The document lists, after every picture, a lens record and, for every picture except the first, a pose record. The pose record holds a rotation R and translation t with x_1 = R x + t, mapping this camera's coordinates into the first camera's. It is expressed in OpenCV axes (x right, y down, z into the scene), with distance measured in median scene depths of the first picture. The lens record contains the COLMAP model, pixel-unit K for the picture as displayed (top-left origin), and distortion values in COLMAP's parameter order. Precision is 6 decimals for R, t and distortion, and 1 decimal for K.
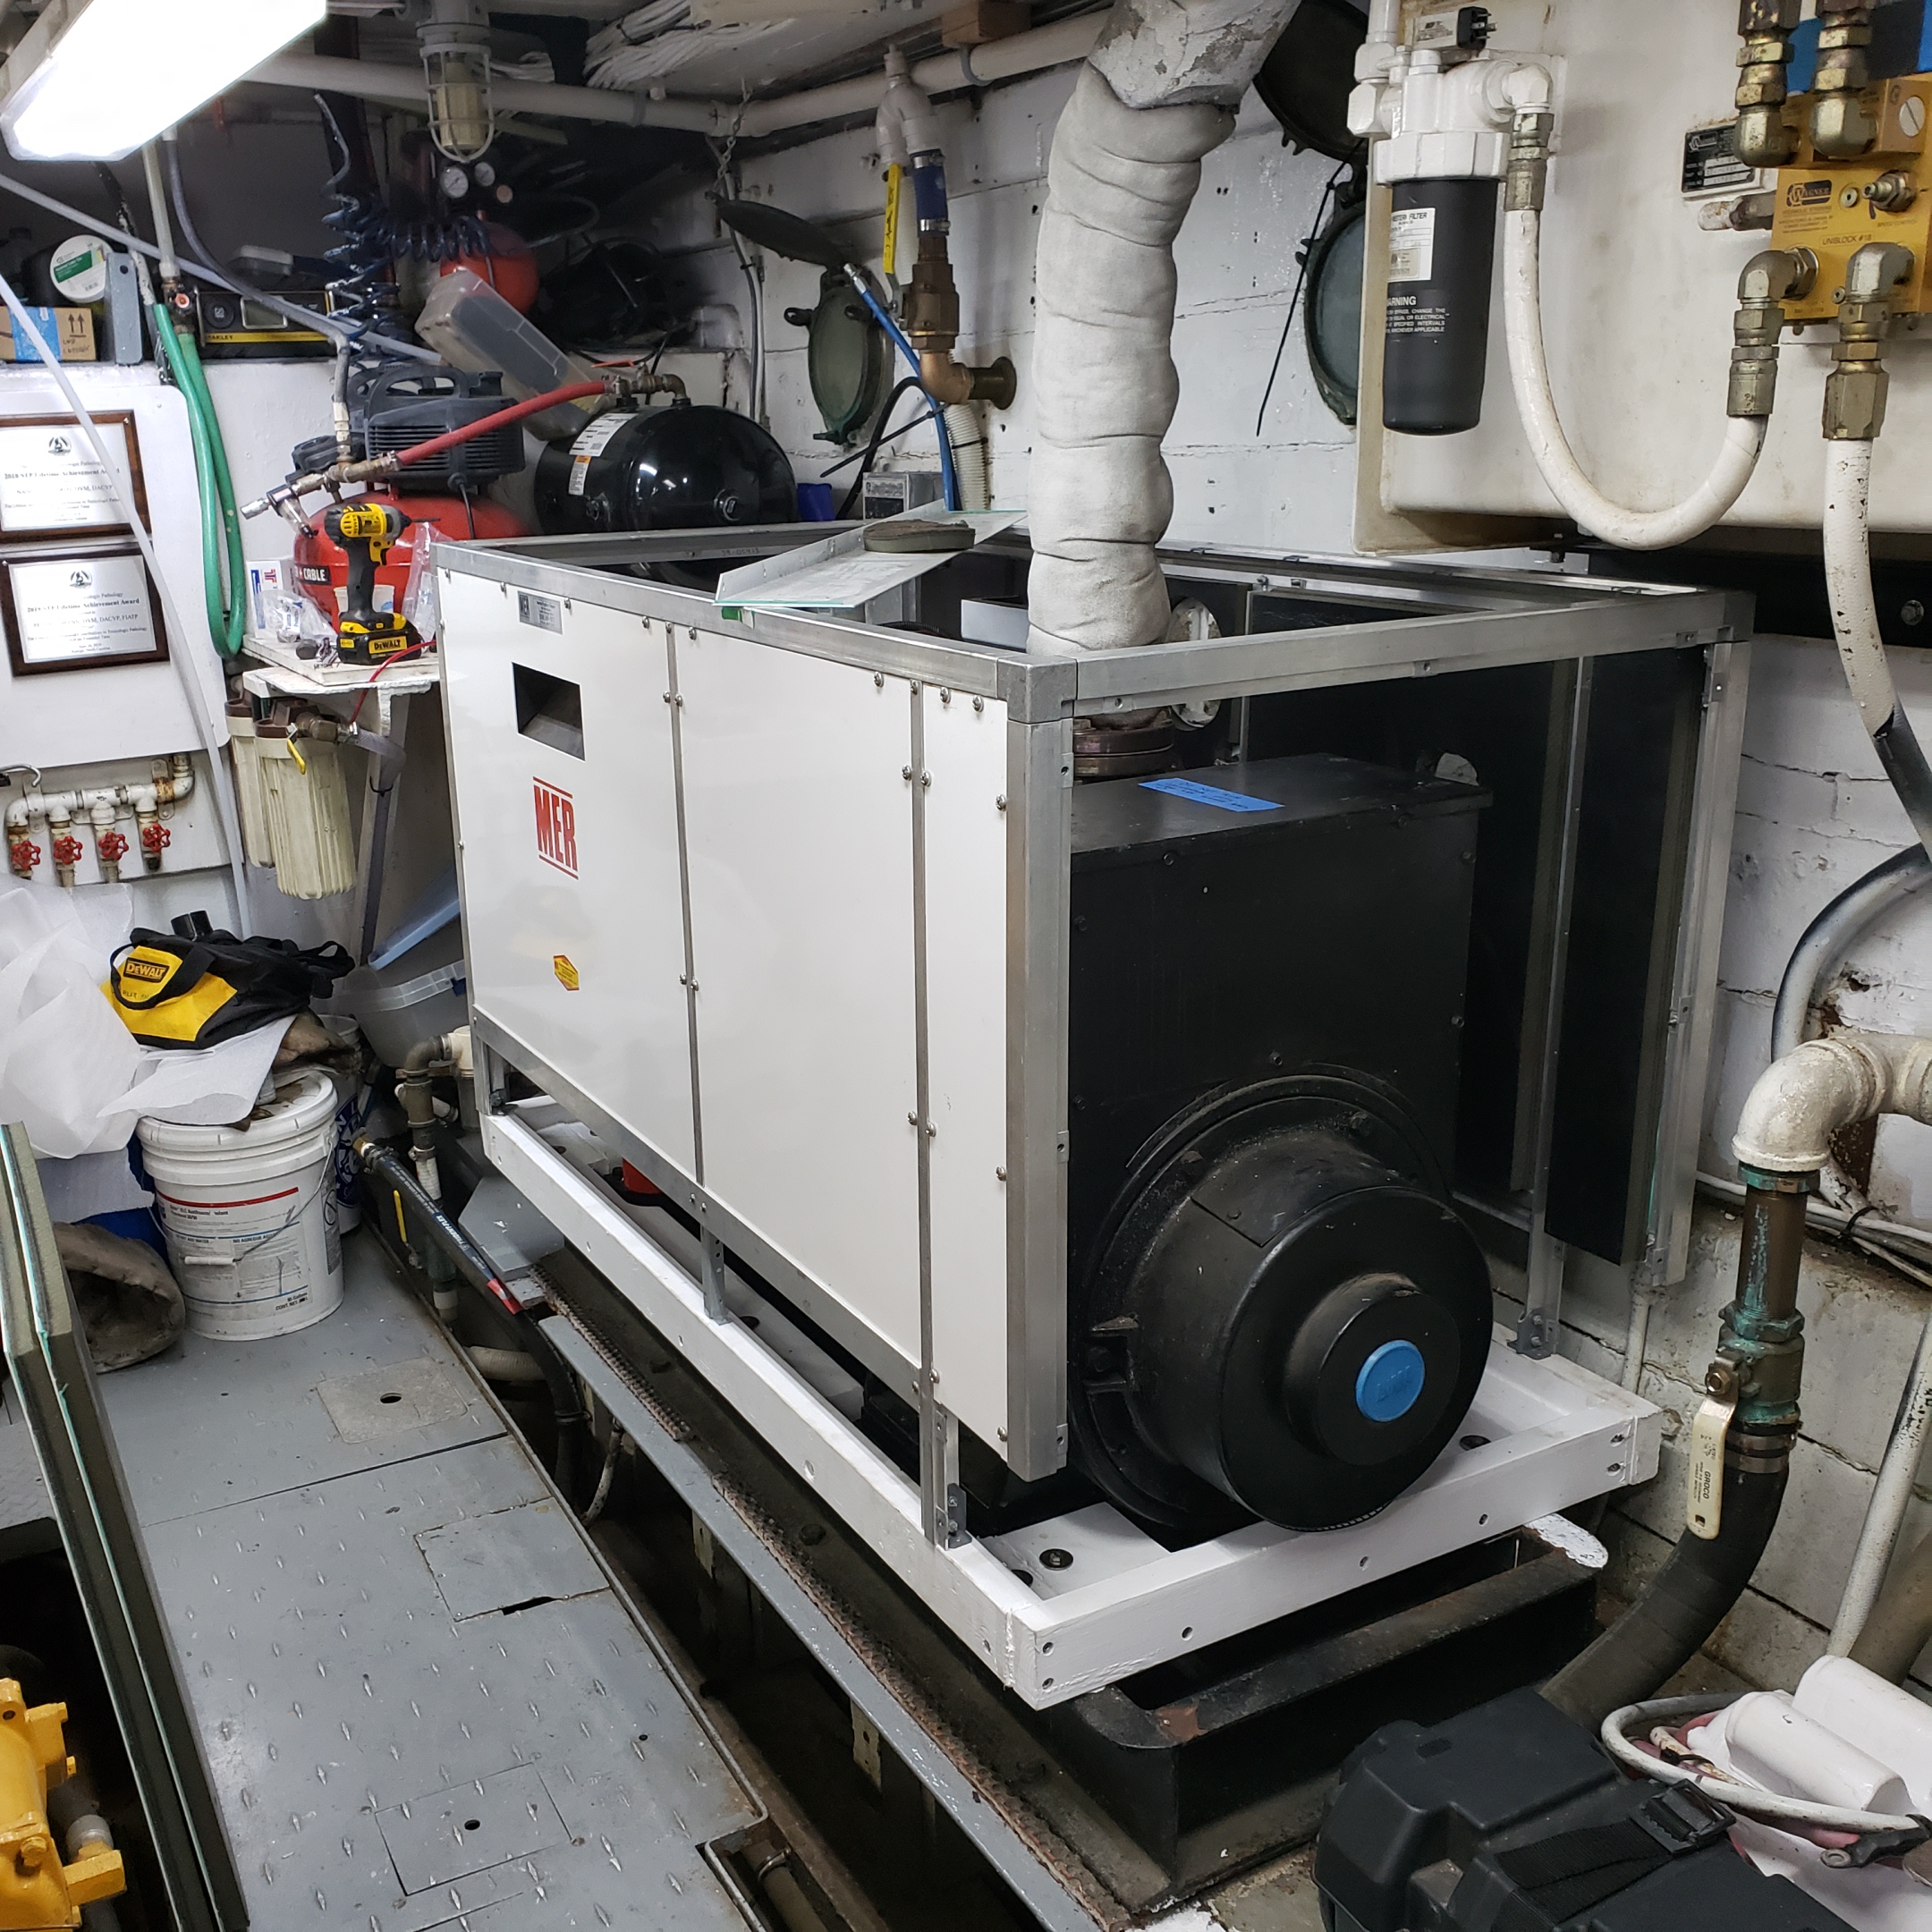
lens RADIAL K [[1990.2, 0, 947.2], [0, 1990.2, 963.6], [0, 0, 1]] dist [0.132548, -0.315212]
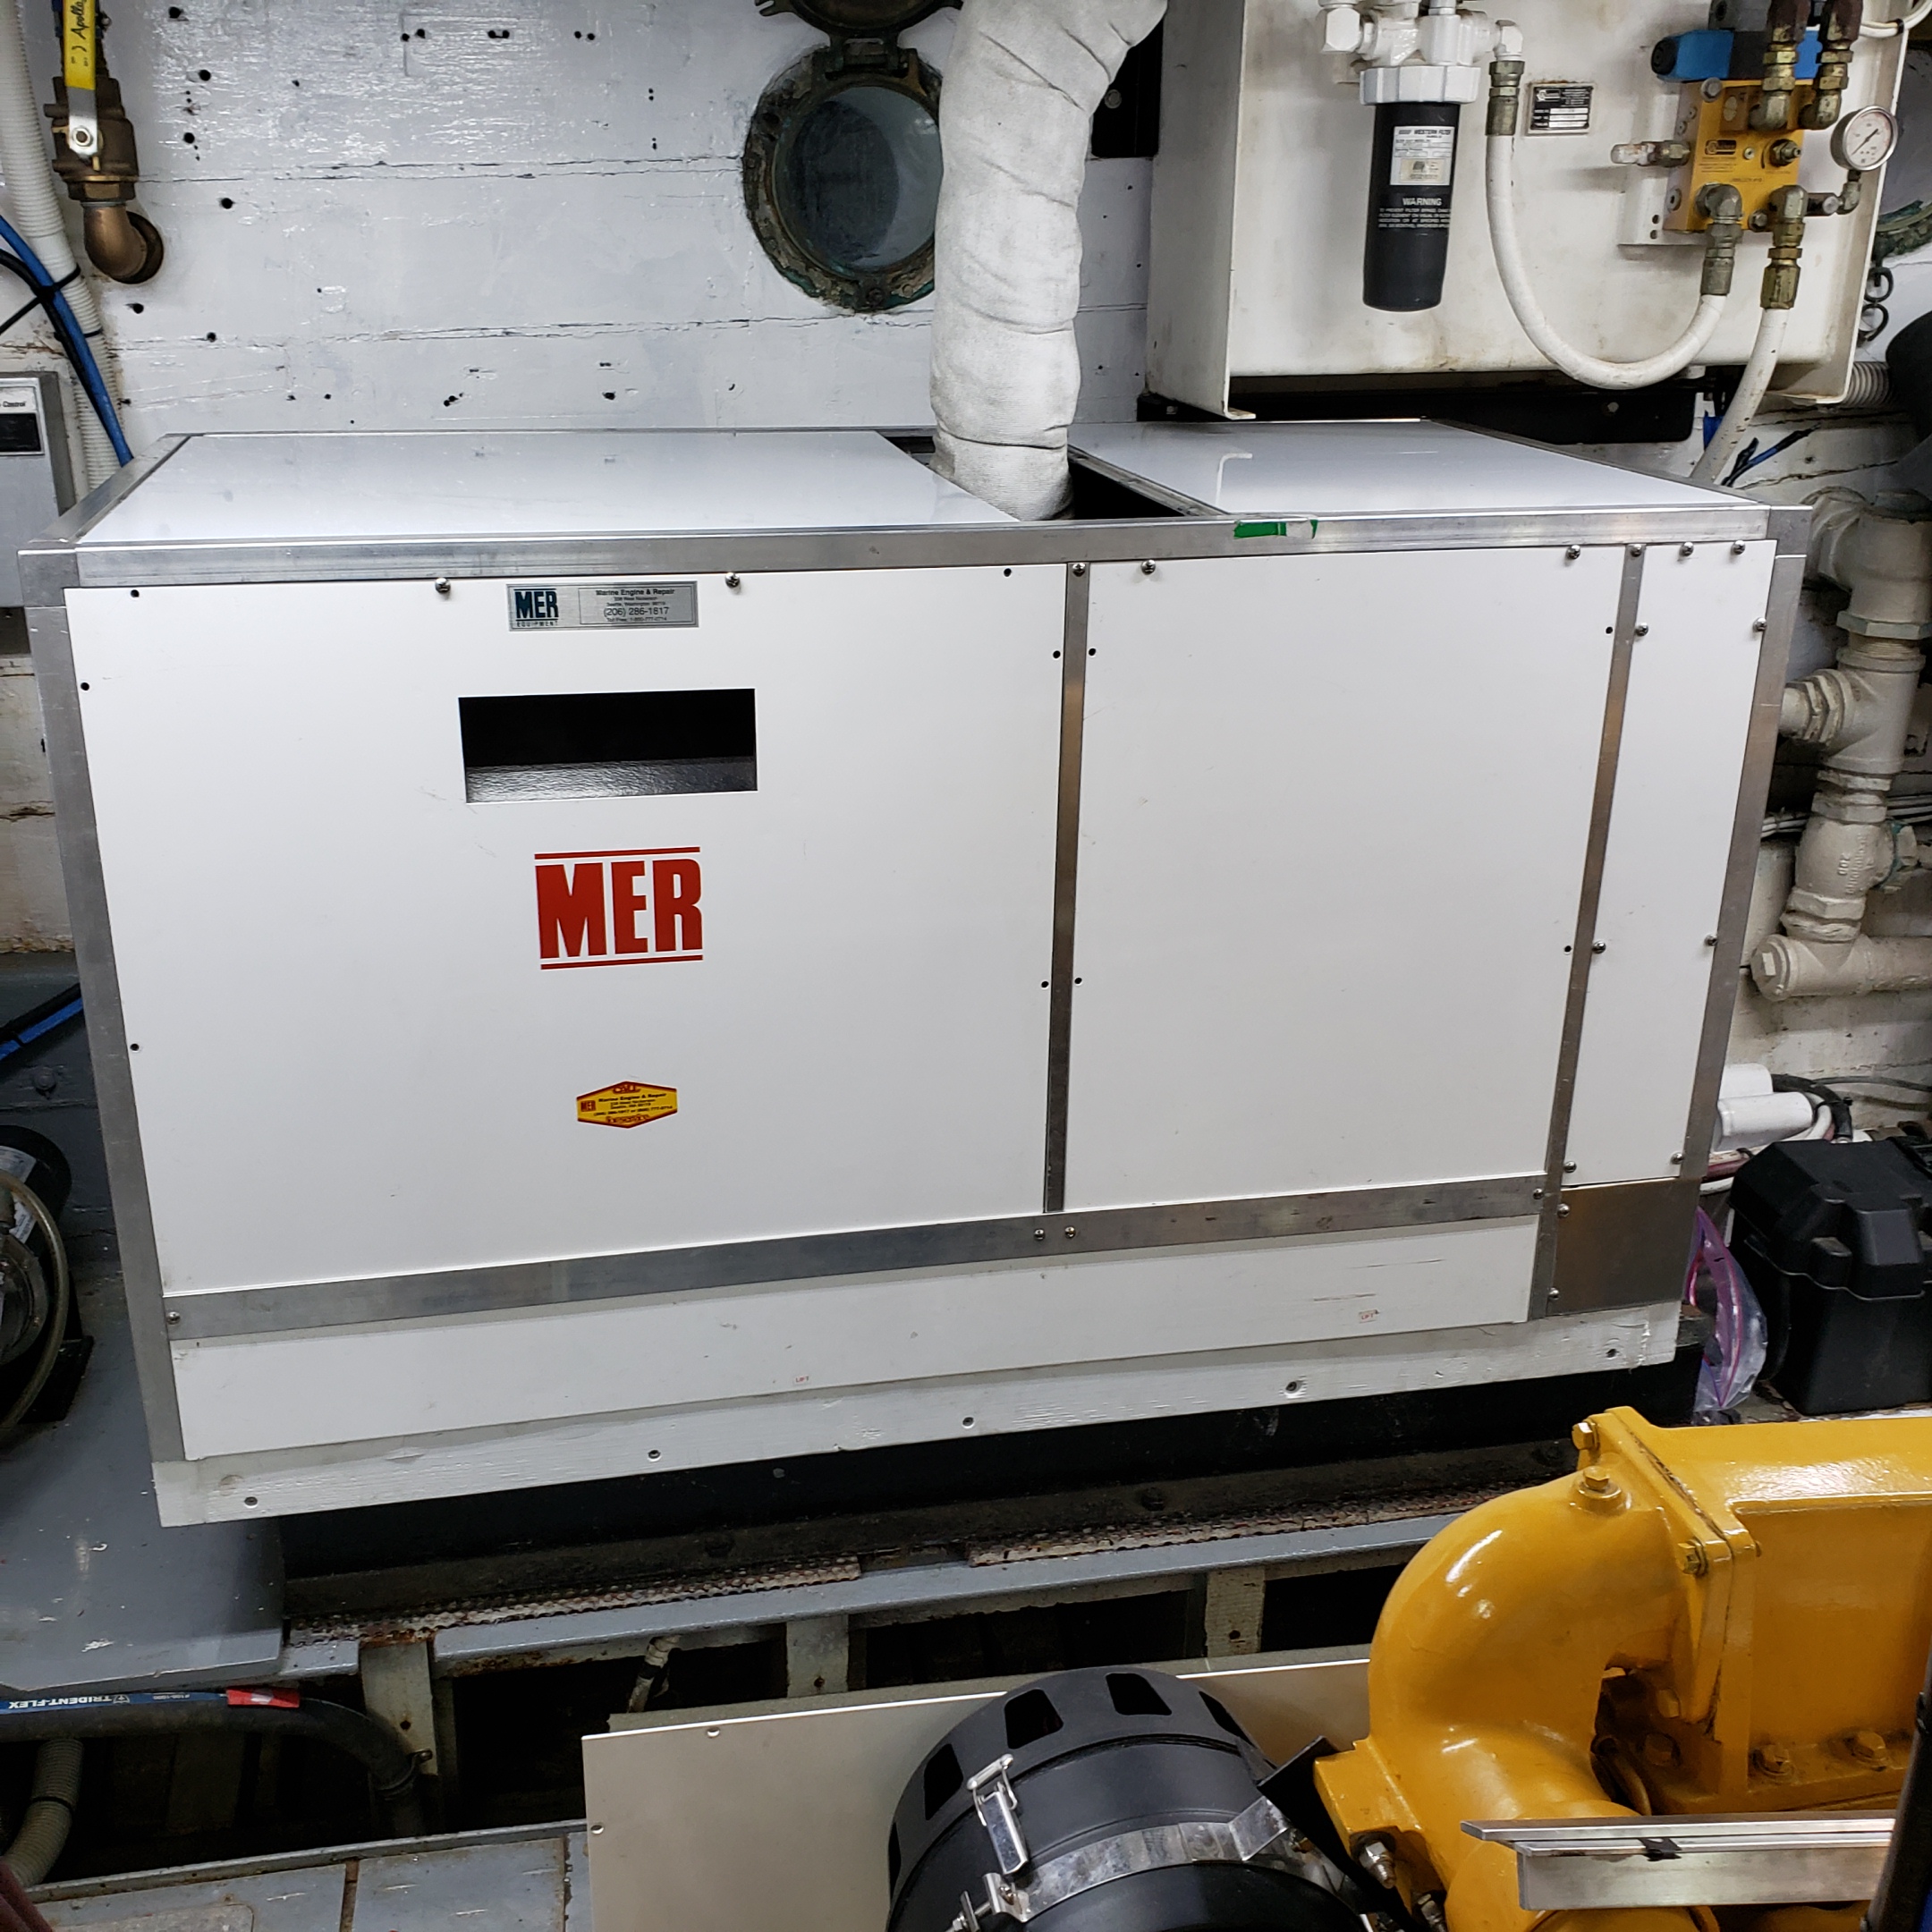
lens RADIAL K [[2018.7, 0, 966.0], [0, 2018.7, 966.0], [0, 0, 1]] dist [-0.008521, 0.021949]
pose [[0.296725, -0.323506, 0.898498, -0.761479], [0.252348, 0.933990, 0.252948, -0.187756], [-0.921018, 0.151678, 0.358774, 0.604220]]
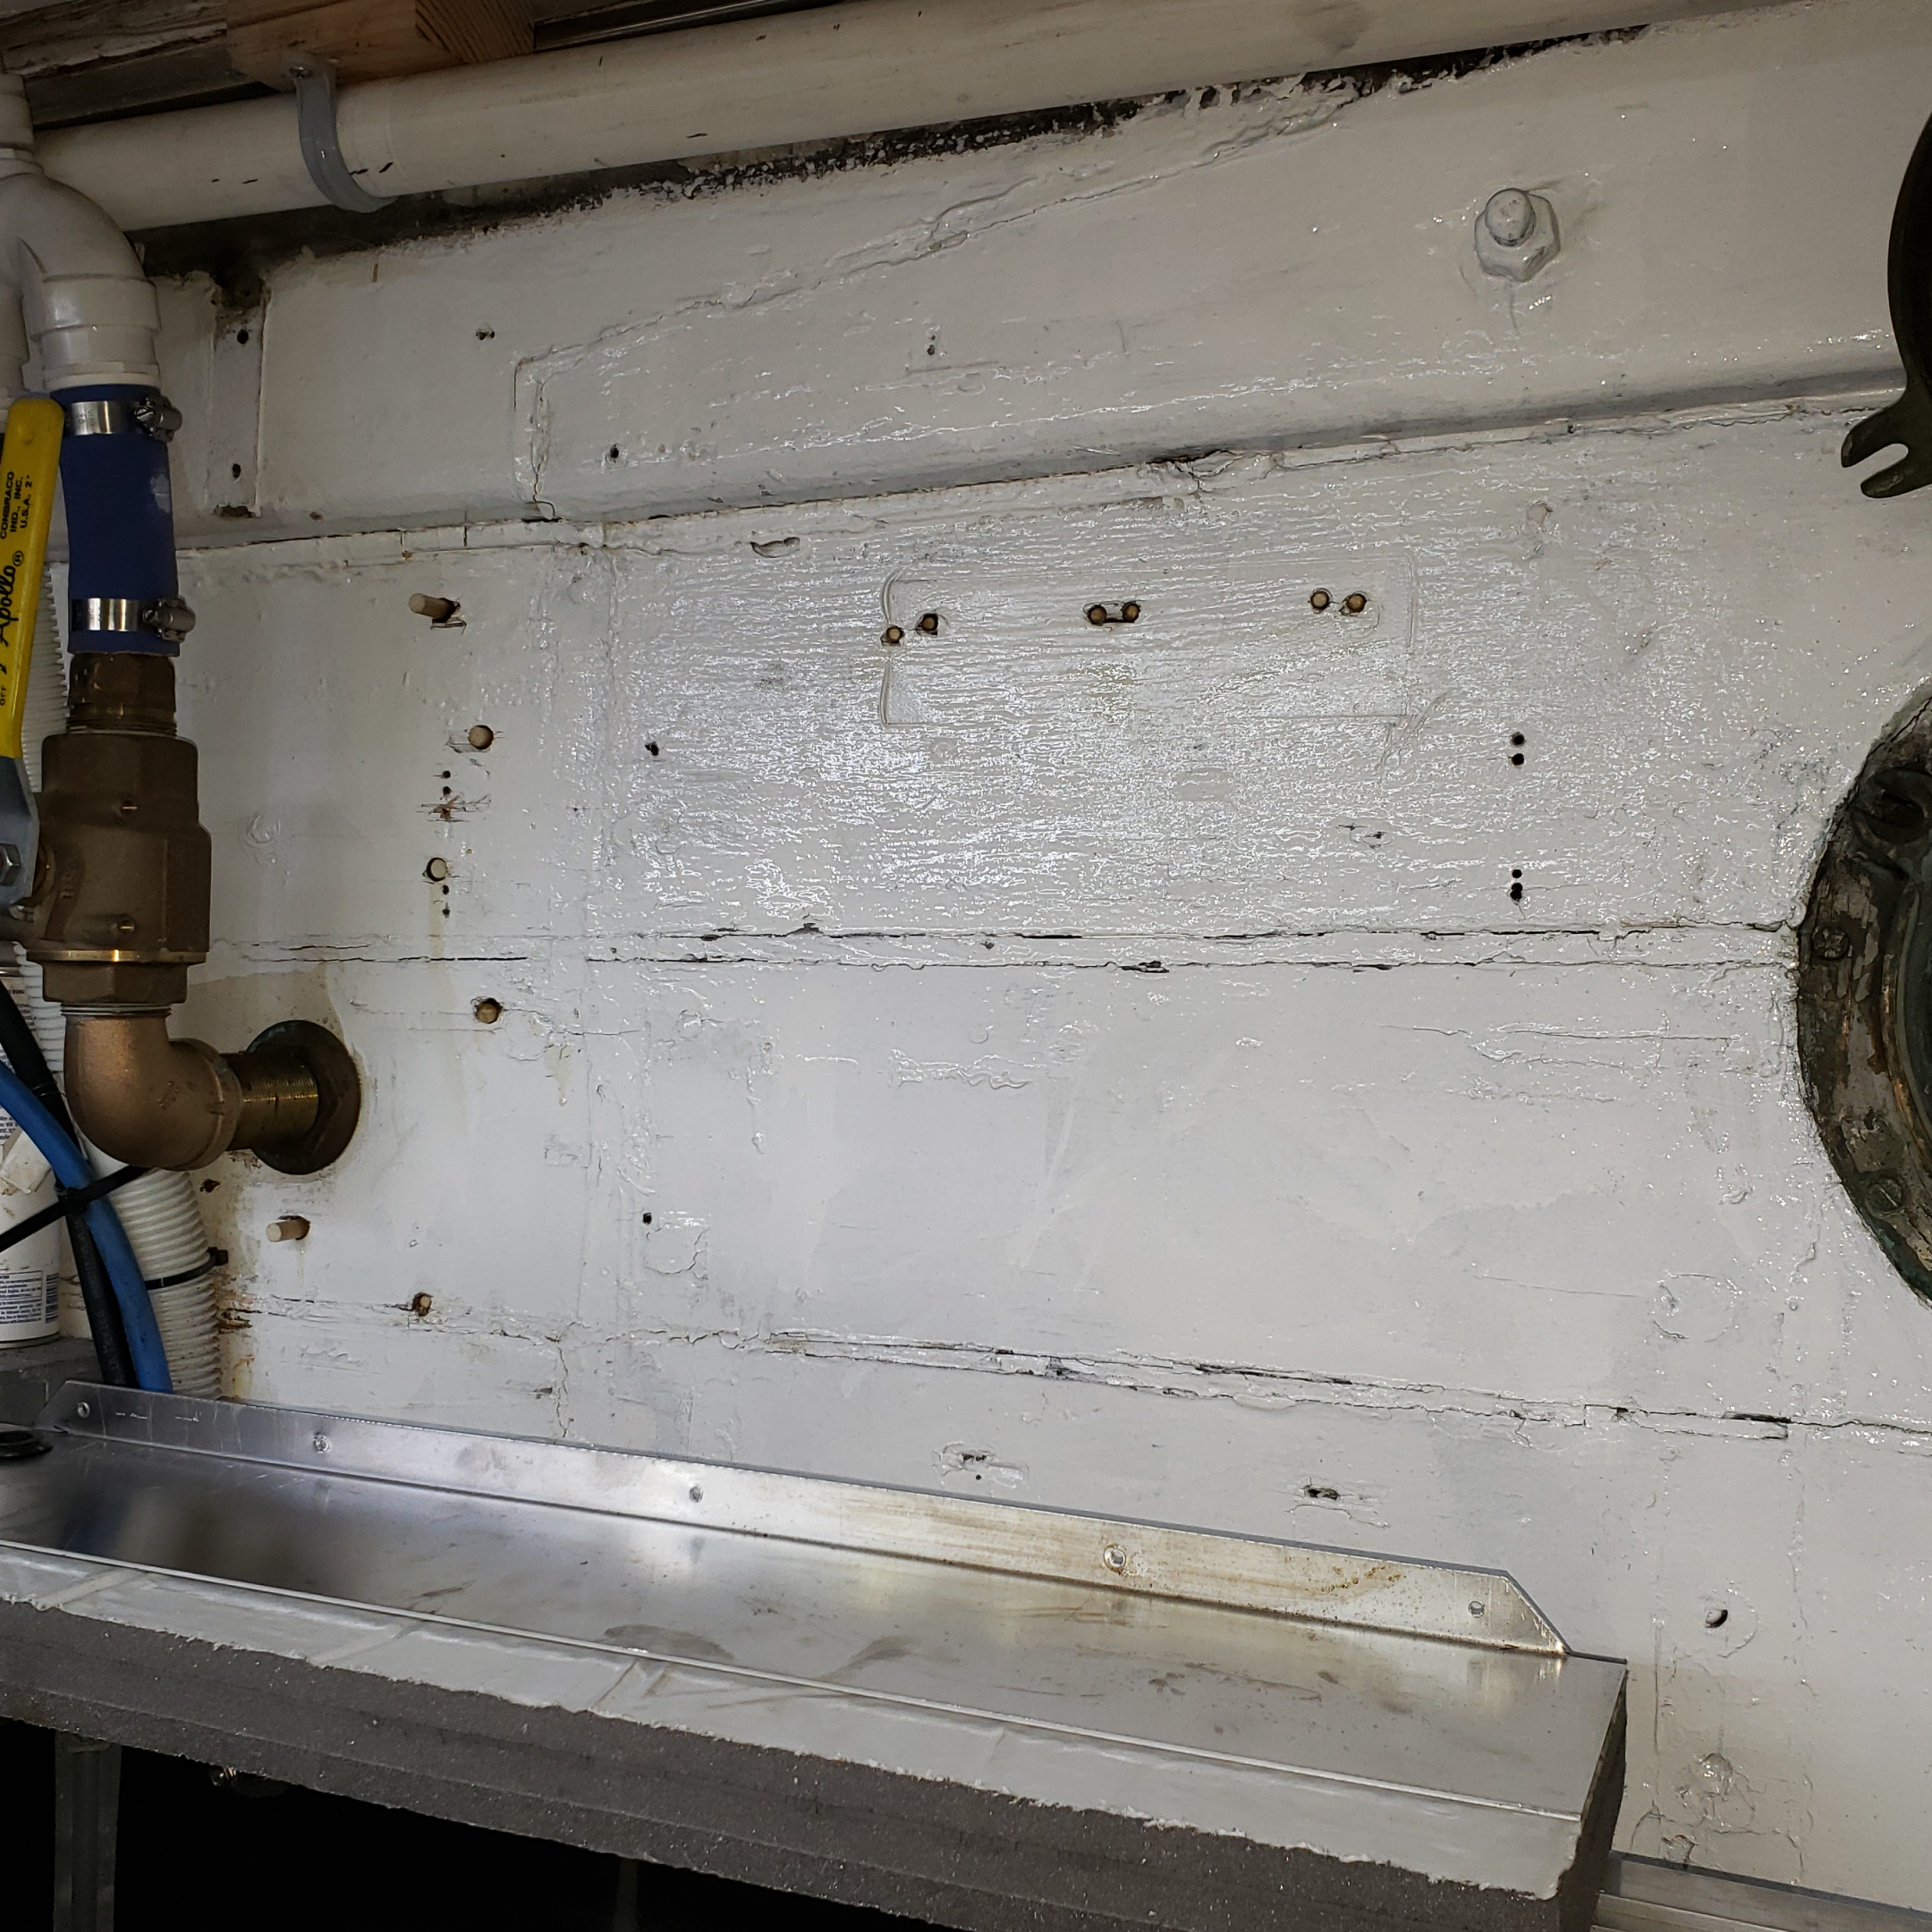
lens RADIAL K [[2152.3, 0, 963.9], [0, 2152.3, 942.9], [0, 0, 1]] dist [0.178267, -0.443342]
pose [[0.813349, 0.035671, 0.580682, -0.110800], [0.121377, 0.965750, -0.229336, -0.267464], [-0.568974, 0.257012, 0.781162, 0.800485]]
